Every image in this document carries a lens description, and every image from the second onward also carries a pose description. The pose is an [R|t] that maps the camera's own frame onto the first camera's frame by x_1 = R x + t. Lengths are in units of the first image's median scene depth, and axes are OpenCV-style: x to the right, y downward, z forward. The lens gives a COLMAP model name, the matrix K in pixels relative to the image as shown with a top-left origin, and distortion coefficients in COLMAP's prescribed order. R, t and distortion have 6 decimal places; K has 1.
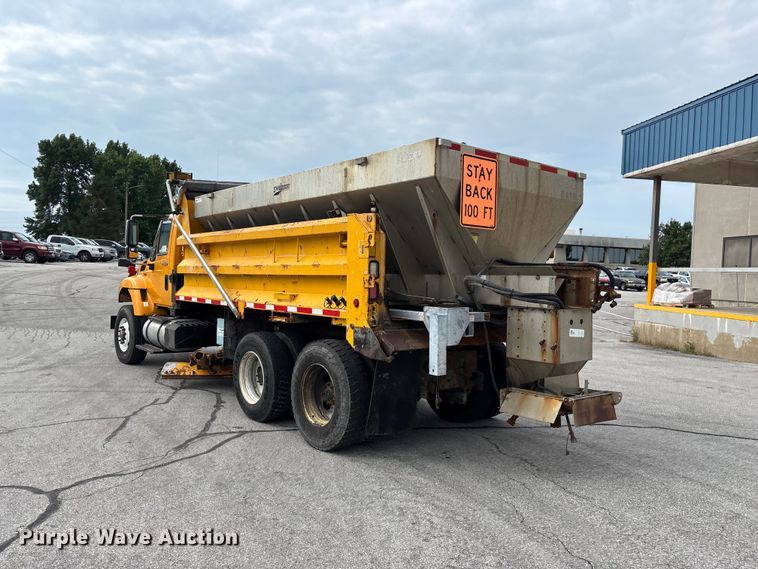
lens RADIAL K [[573.2, 0, 379.0], [0, 573.2, 284.5], [0, 0, 1]] dist [0.043517, -0.002439]
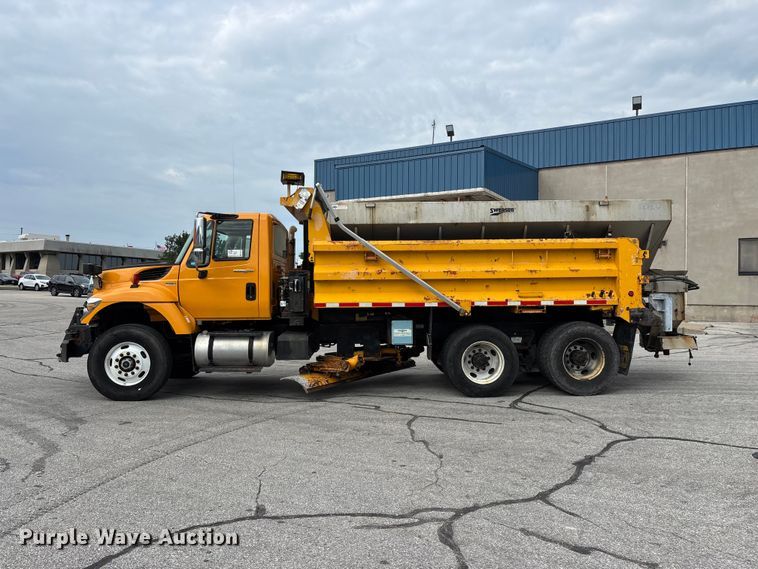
lens RADIAL K [[573.2, 0, 379.0], [0, 573.2, 284.5], [0, 0, 1]] dist [0.043517, -0.002439]
pose [[0.614385, -0.018877, 0.788780, -1.684261], [0.031209, 0.999513, -0.000389, -0.013917], [-0.788389, 0.024856, 0.614675, 0.543582]]
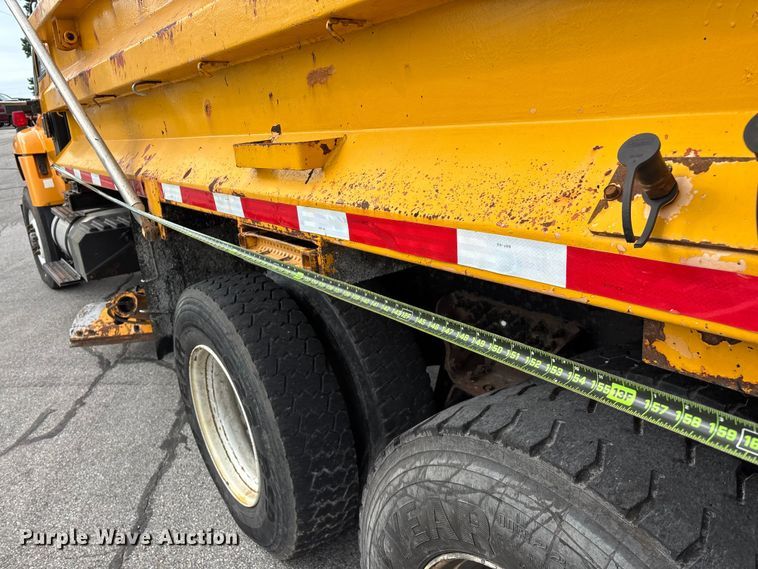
lens RADIAL K [[573.2, 0, 379.0], [0, 573.2, 284.5], [0, 0, 1]] dist [0.043517, -0.002439]
pose [[0.993485, -0.080082, -0.081088, -0.136792], [0.099368, 0.957084, 0.272244, 0.015655], [0.055806, -0.278528, 0.958805, 0.933729]]
